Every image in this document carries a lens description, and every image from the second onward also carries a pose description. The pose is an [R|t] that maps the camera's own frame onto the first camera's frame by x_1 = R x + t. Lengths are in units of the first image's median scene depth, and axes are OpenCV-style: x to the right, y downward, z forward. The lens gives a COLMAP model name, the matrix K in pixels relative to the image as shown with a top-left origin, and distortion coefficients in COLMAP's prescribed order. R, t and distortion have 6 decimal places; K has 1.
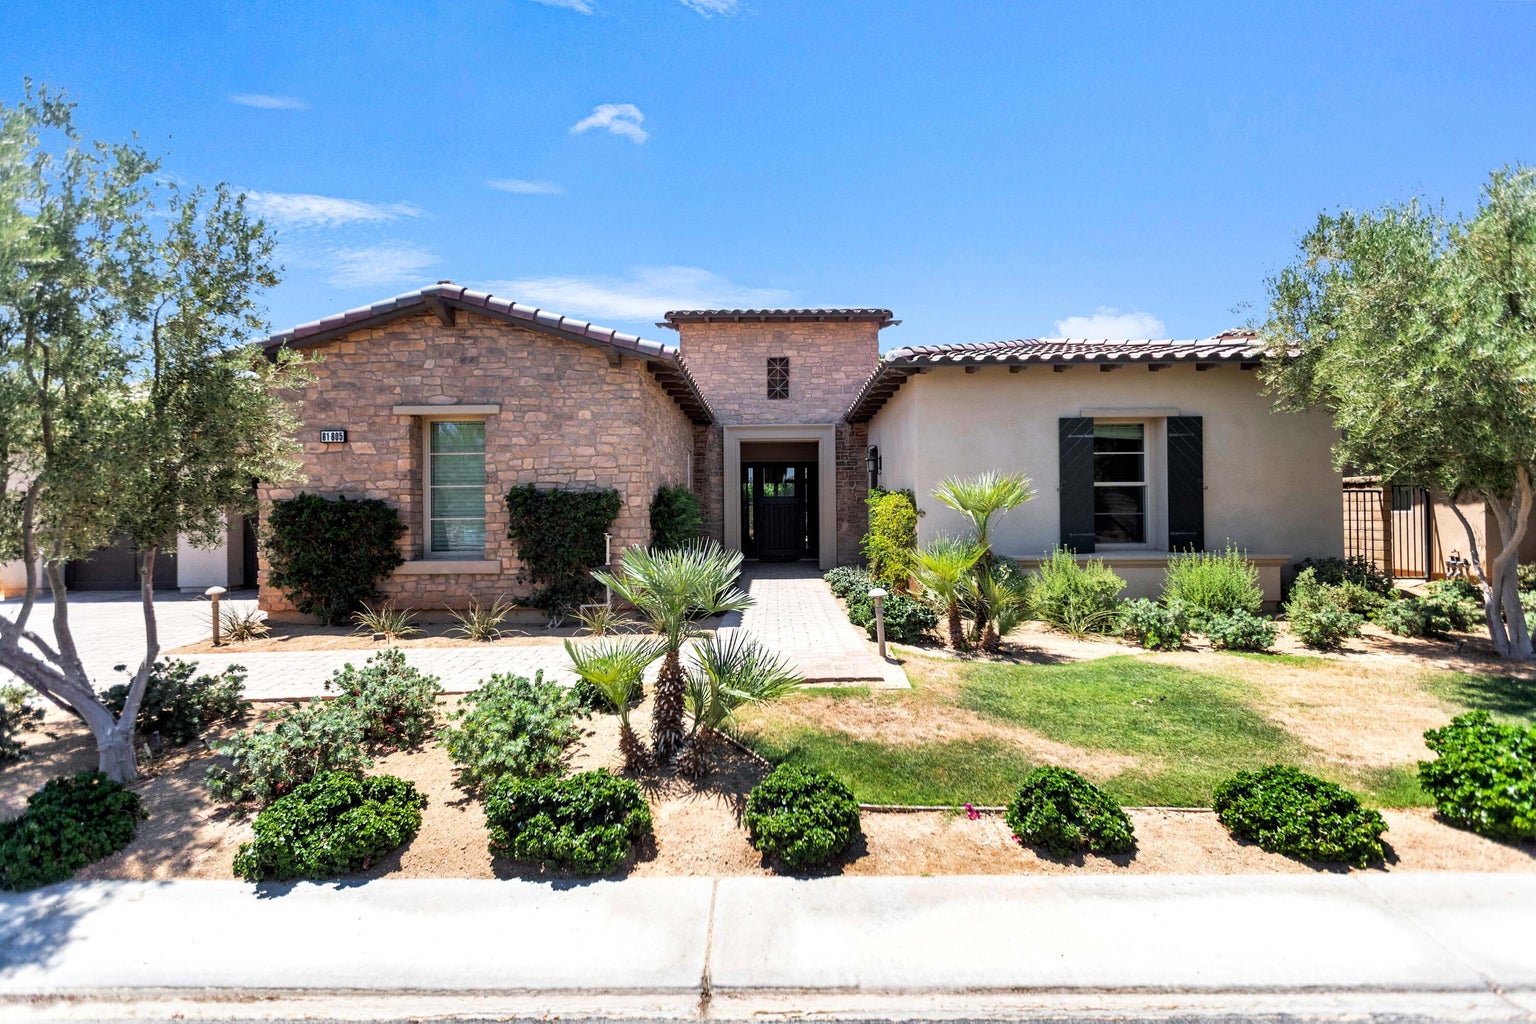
lens RADIAL K [[708.7, 0, 765.3], [0, 708.7, 518.2], [0, 0, 1]] dist [0.002880, 0.000721]
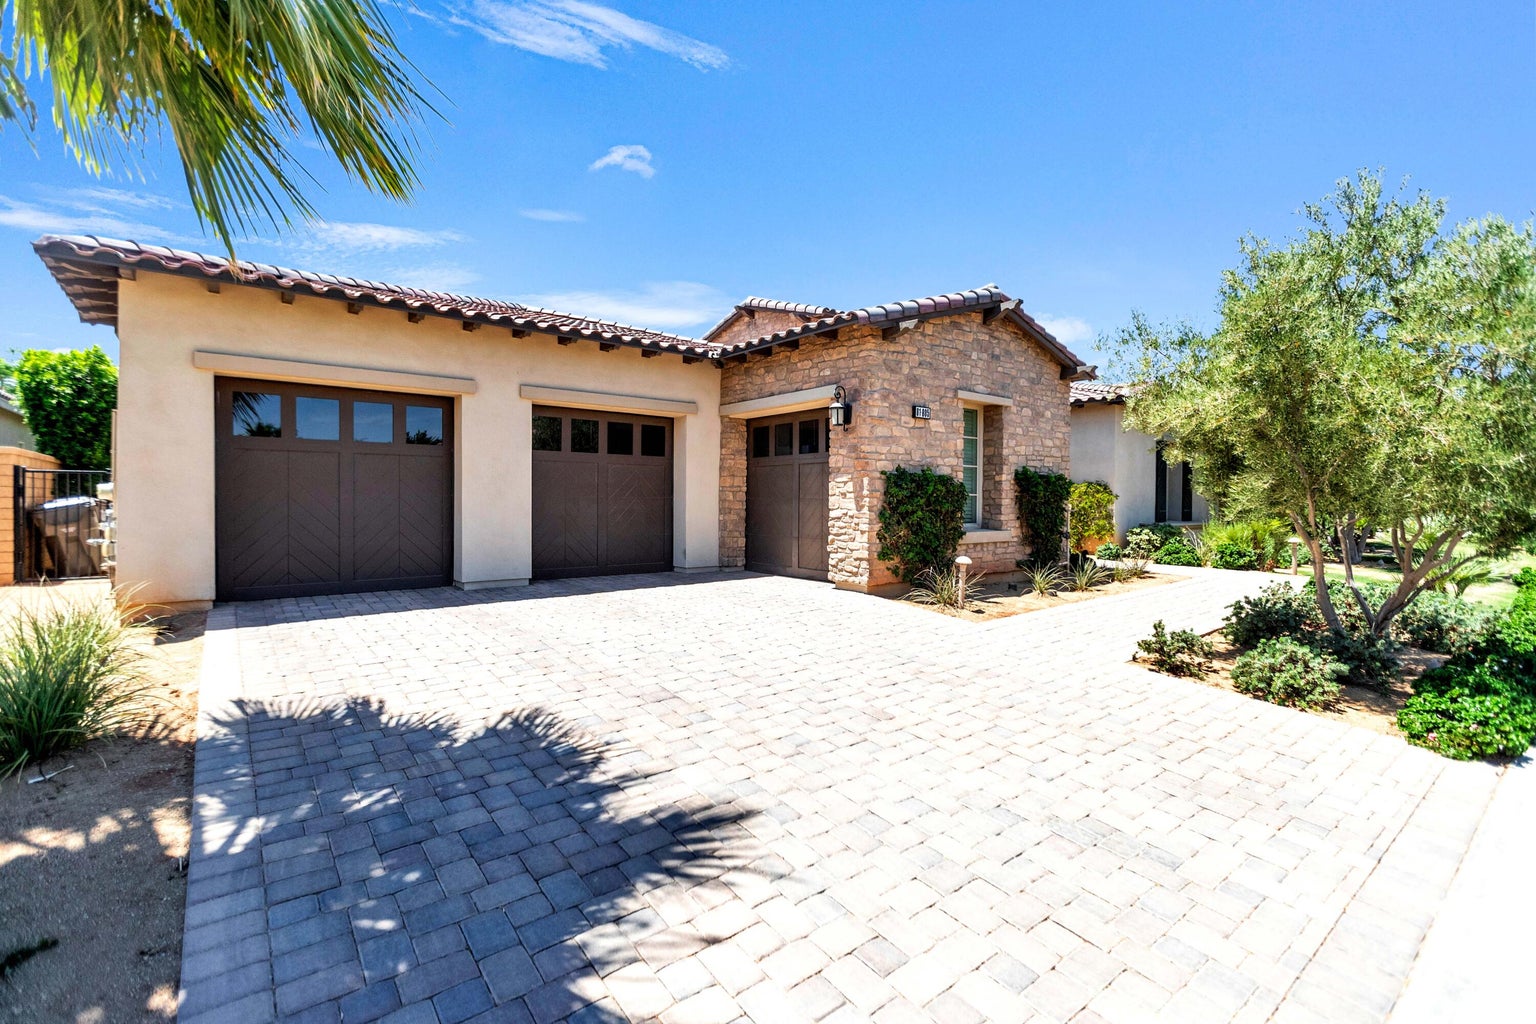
lens RADIAL K [[708.7, 0, 767.6], [0, 708.7, 513.1], [0, 0, 1]] dist [0.002880, 0.000721]
pose [[0.754150, 0.000008, 0.656702, -1.449165], [-0.012702, 0.999813, 0.014575, 0.018612], [-0.656580, -0.019333, 0.754009, 0.365847]]
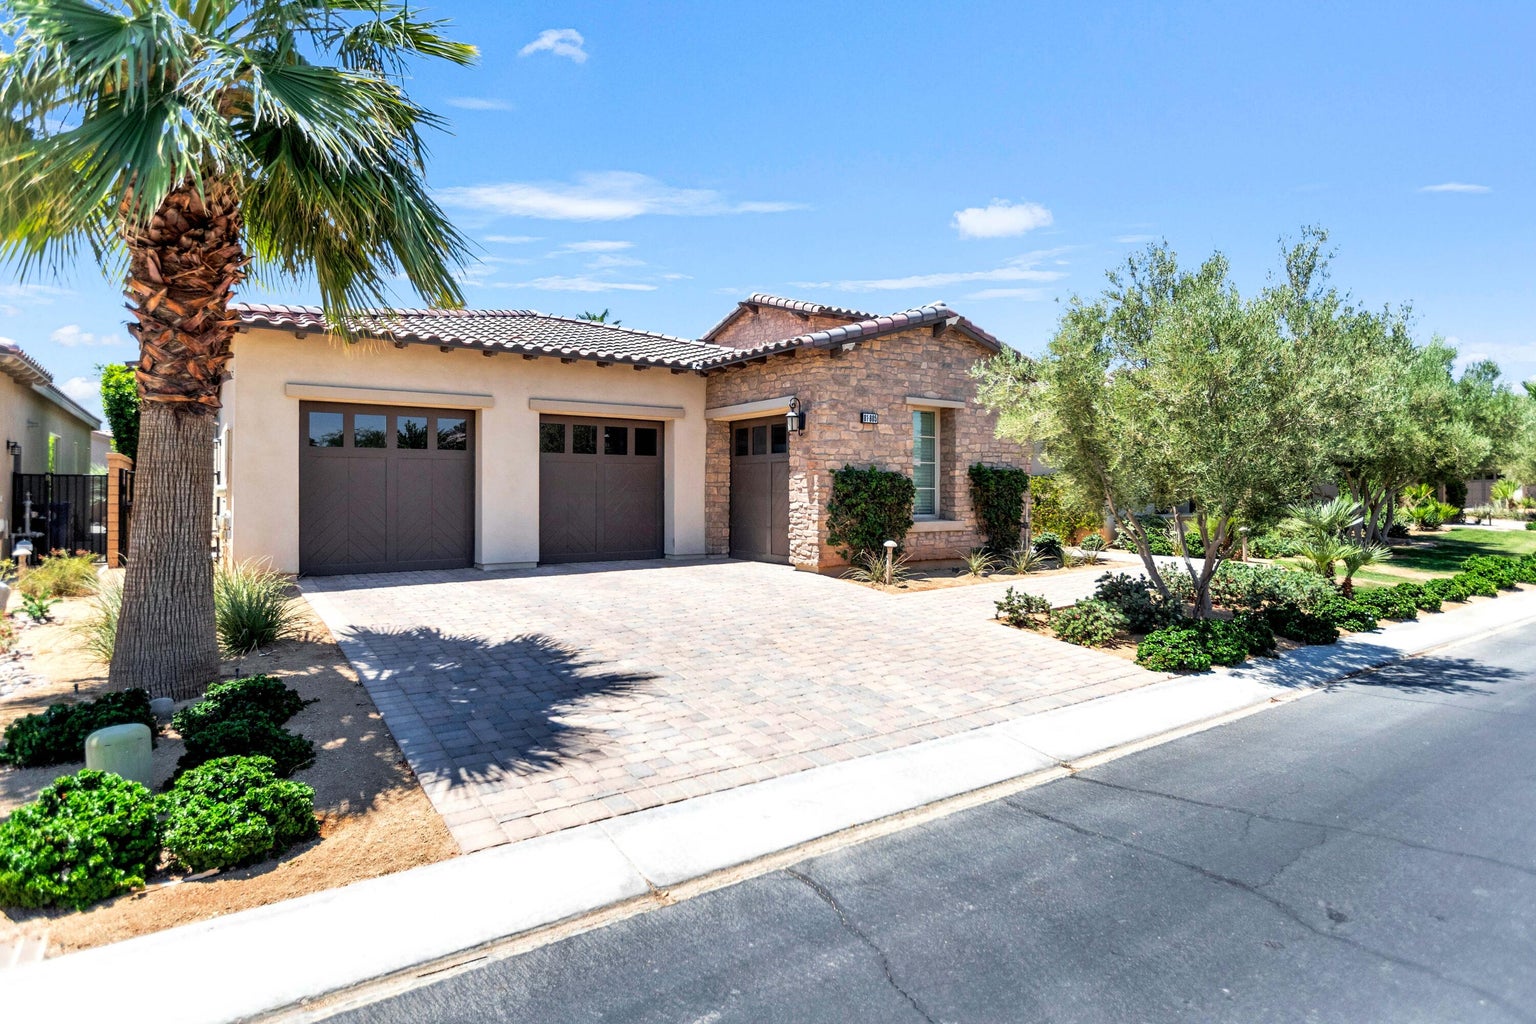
lens RADIAL K [[848.0, 0, 770.5], [0, 848.0, 498.7], [0, 0, 1]] dist [0.001248, -0.000855]
pose [[0.793823, 0.003330, 0.608139, -1.602257], [-0.008031, 0.999955, 0.005008, 0.014275], [-0.608095, -0.008860, 0.793815, -0.032397]]
